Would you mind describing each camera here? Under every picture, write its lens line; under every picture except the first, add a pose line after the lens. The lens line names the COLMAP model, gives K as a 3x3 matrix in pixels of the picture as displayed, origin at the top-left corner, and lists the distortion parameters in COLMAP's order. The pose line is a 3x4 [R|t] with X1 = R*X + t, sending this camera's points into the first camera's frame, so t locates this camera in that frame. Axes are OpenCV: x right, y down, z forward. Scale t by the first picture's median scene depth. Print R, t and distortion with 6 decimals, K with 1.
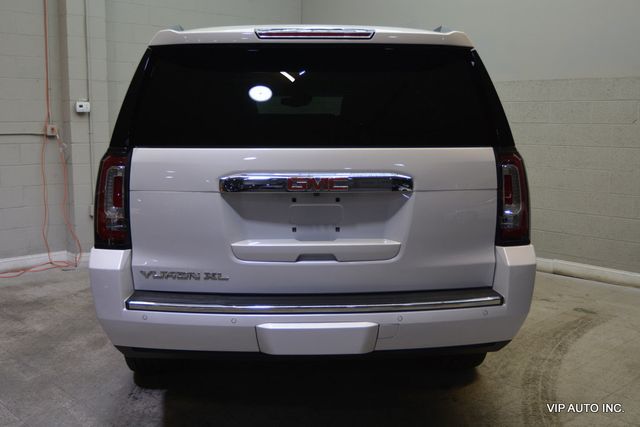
lens RADIAL K [[694.3, 0, 320.9], [0, 694.3, 211.2], [0, 0, 1]] dist [-0.015426, 0.000000]
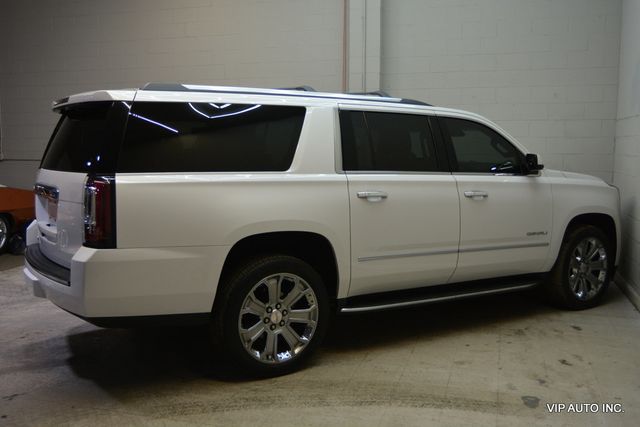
lens RADIAL K [[659.1, 0, 322.4], [0, 659.1, 213.0], [0, 0, 1]] dist [-0.012849, 0.000000]
pose [[0.491281, 0.089121, -0.866430, 1.053162], [-0.116649, 0.992522, 0.035949, -0.075055], [0.863155, 0.083407, 0.498004, 0.493106]]
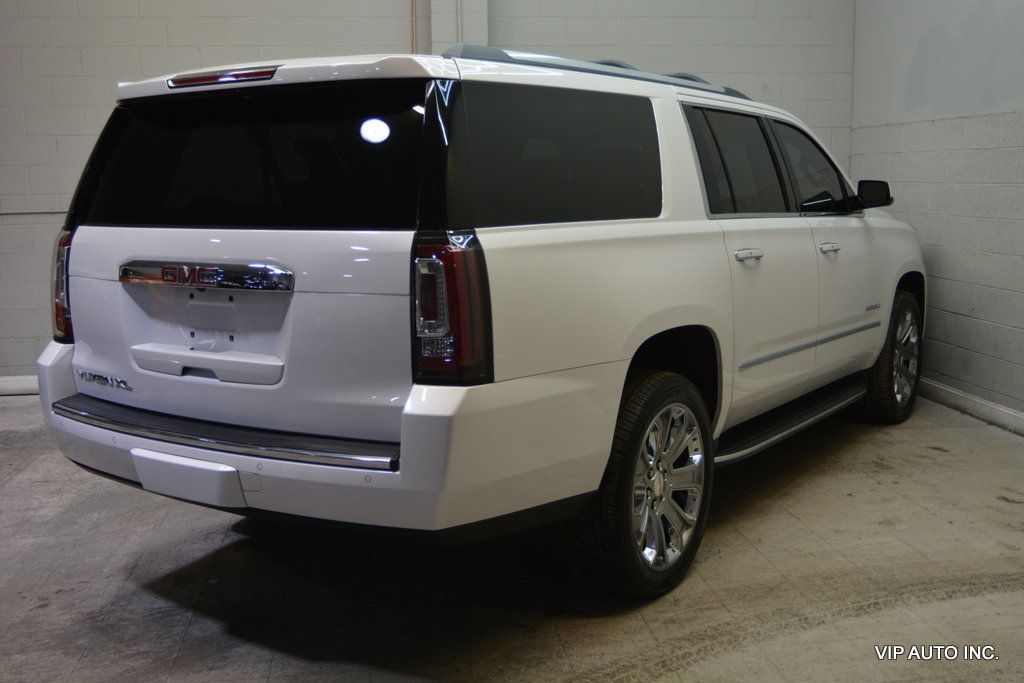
lens RADIAL K [[1110.9, 0, 511.3], [0, 1110.9, 344.5], [0, 0, 1]] dist [-0.015426, 0.000000]
pose [[0.804854, 0.074542, -0.588773, 0.615878], [-0.062564, 0.997210, 0.040728, -0.021911], [0.590166, 0.004055, 0.807272, 0.137469]]
